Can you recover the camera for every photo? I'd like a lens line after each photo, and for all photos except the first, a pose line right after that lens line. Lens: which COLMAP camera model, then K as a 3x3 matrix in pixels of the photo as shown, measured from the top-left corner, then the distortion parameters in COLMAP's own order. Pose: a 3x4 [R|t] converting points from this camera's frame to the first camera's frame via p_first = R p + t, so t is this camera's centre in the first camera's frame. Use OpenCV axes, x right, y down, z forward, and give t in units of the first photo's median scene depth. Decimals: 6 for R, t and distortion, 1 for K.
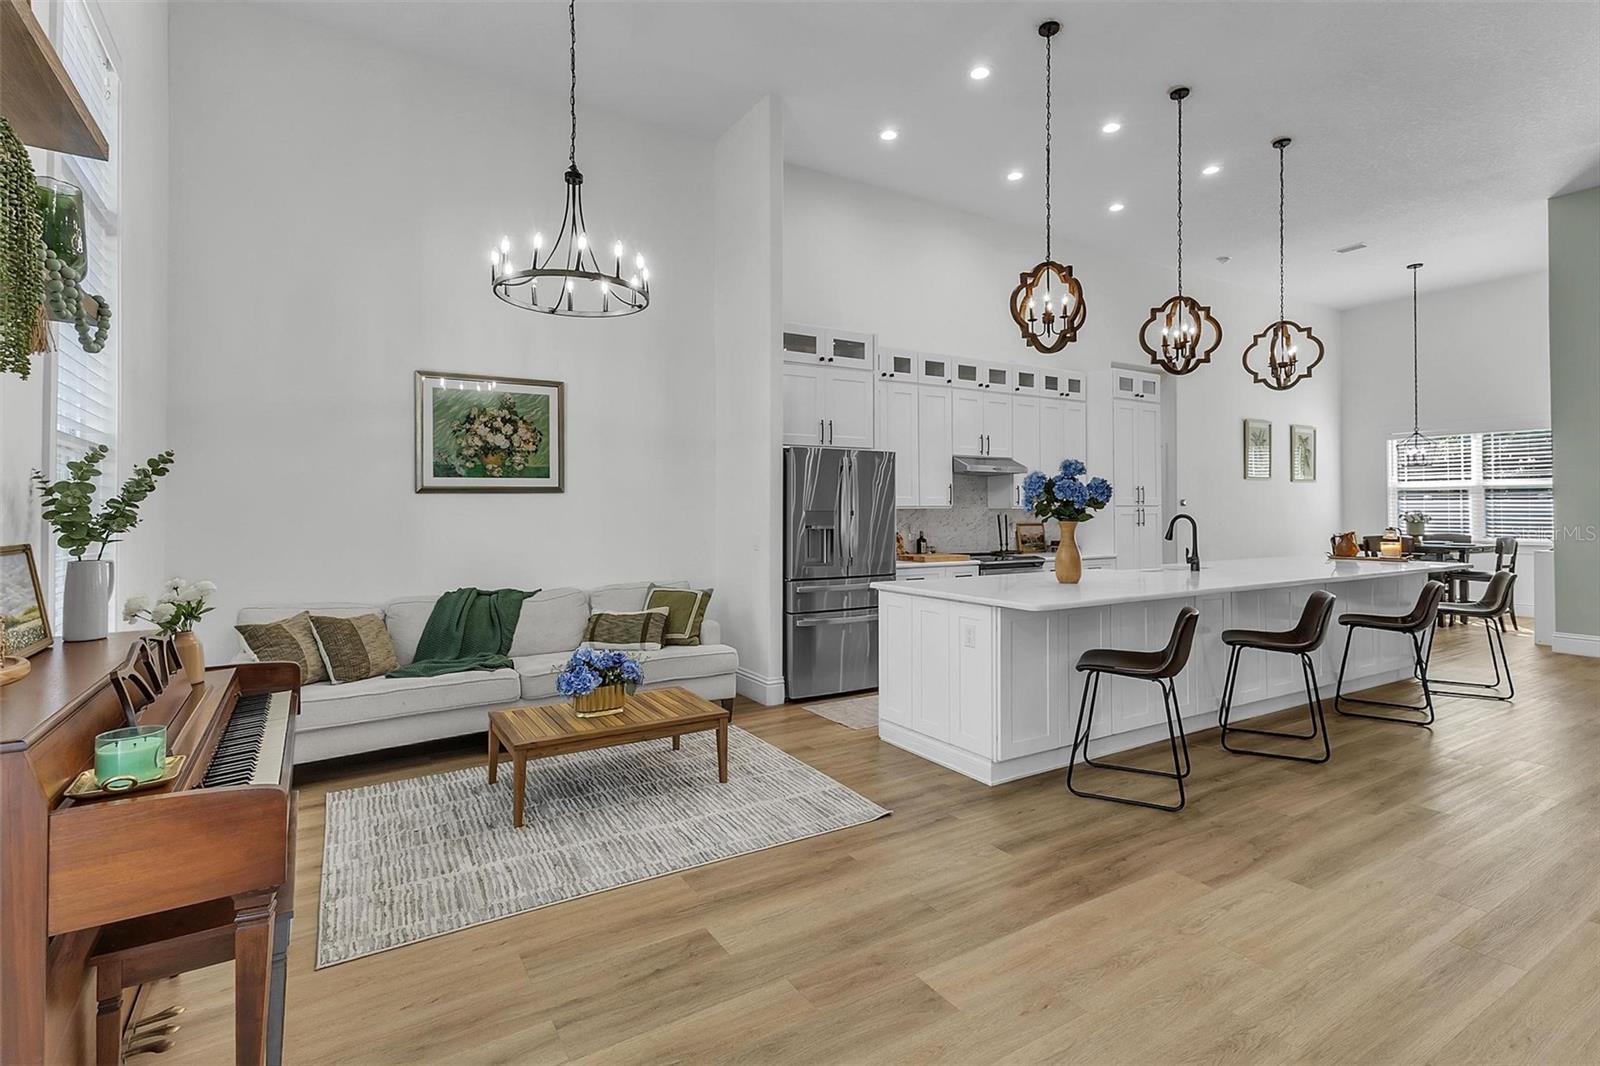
lens RADIAL K [[752.3, 0, 799.7], [0, 752.3, 517.9], [0, 0, 1]] dist [0.026966, -0.001029]
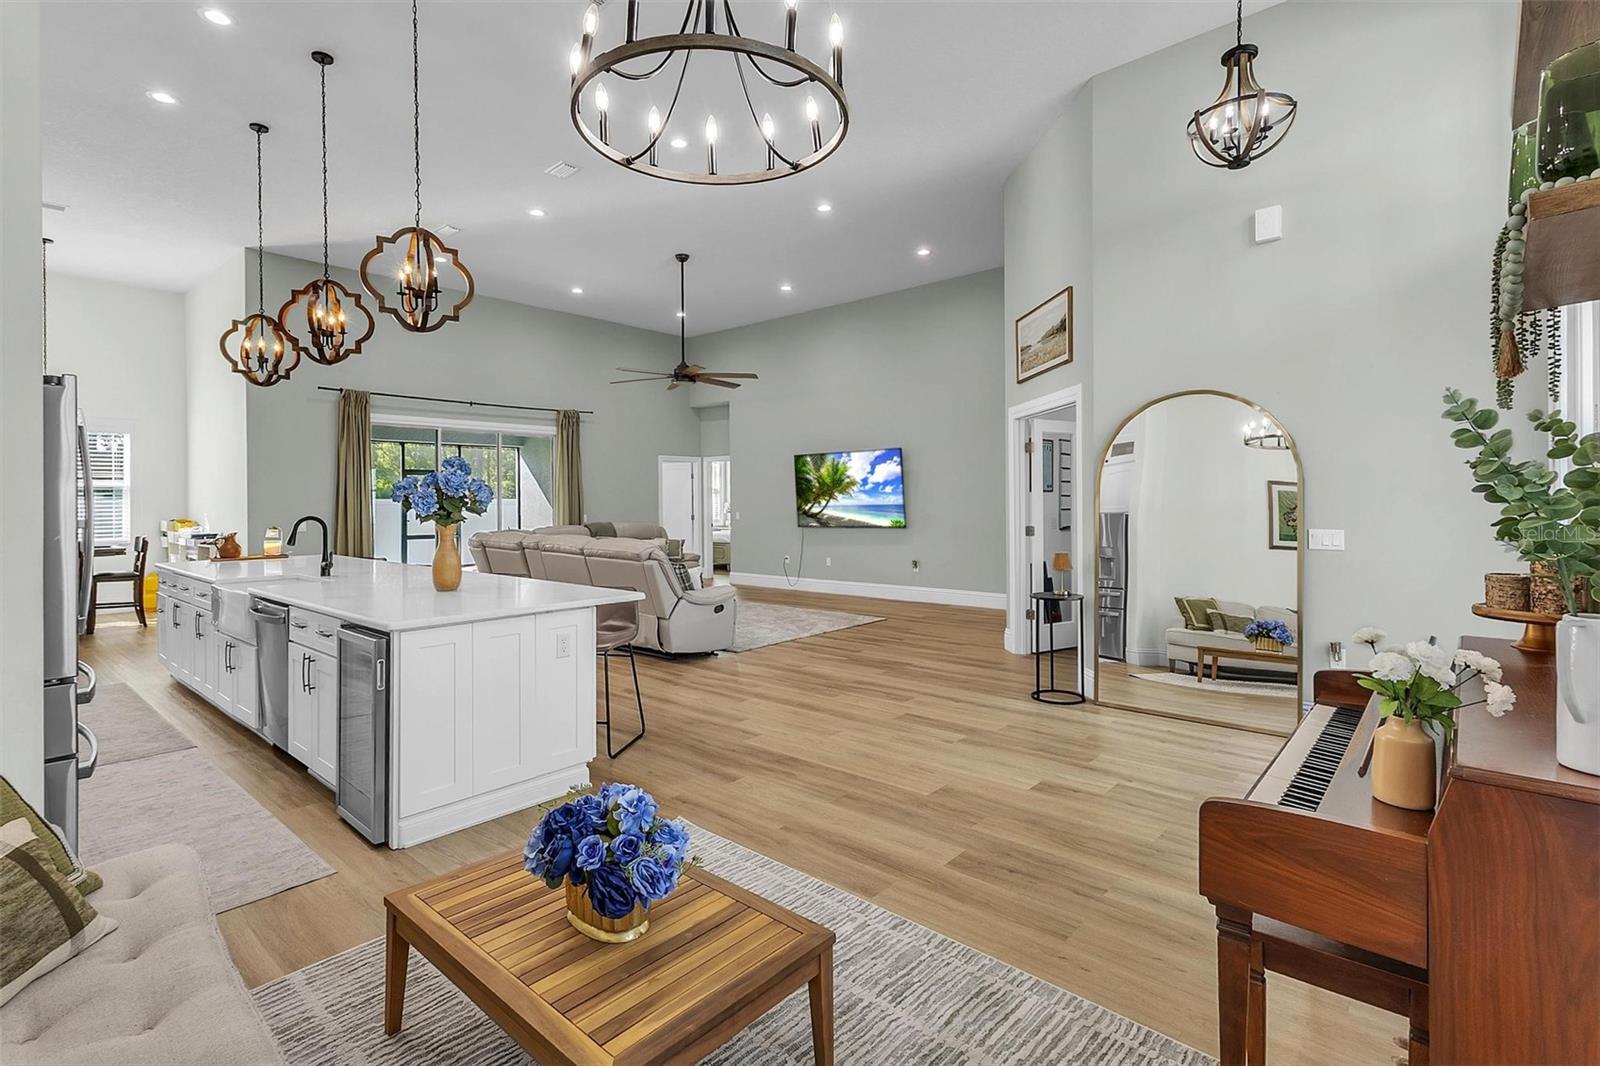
lens RADIAL K [[752.3, 0, 819.2], [0, 752.3, 501.3], [0, 0, 1]] dist [0.026966, -0.001029]
pose [[-0.297489, 0.008140, 0.954690, -1.109326], [0.017628, 0.999840, -0.003032, -0.012063], [-0.954562, 0.015927, -0.297585, 1.432514]]
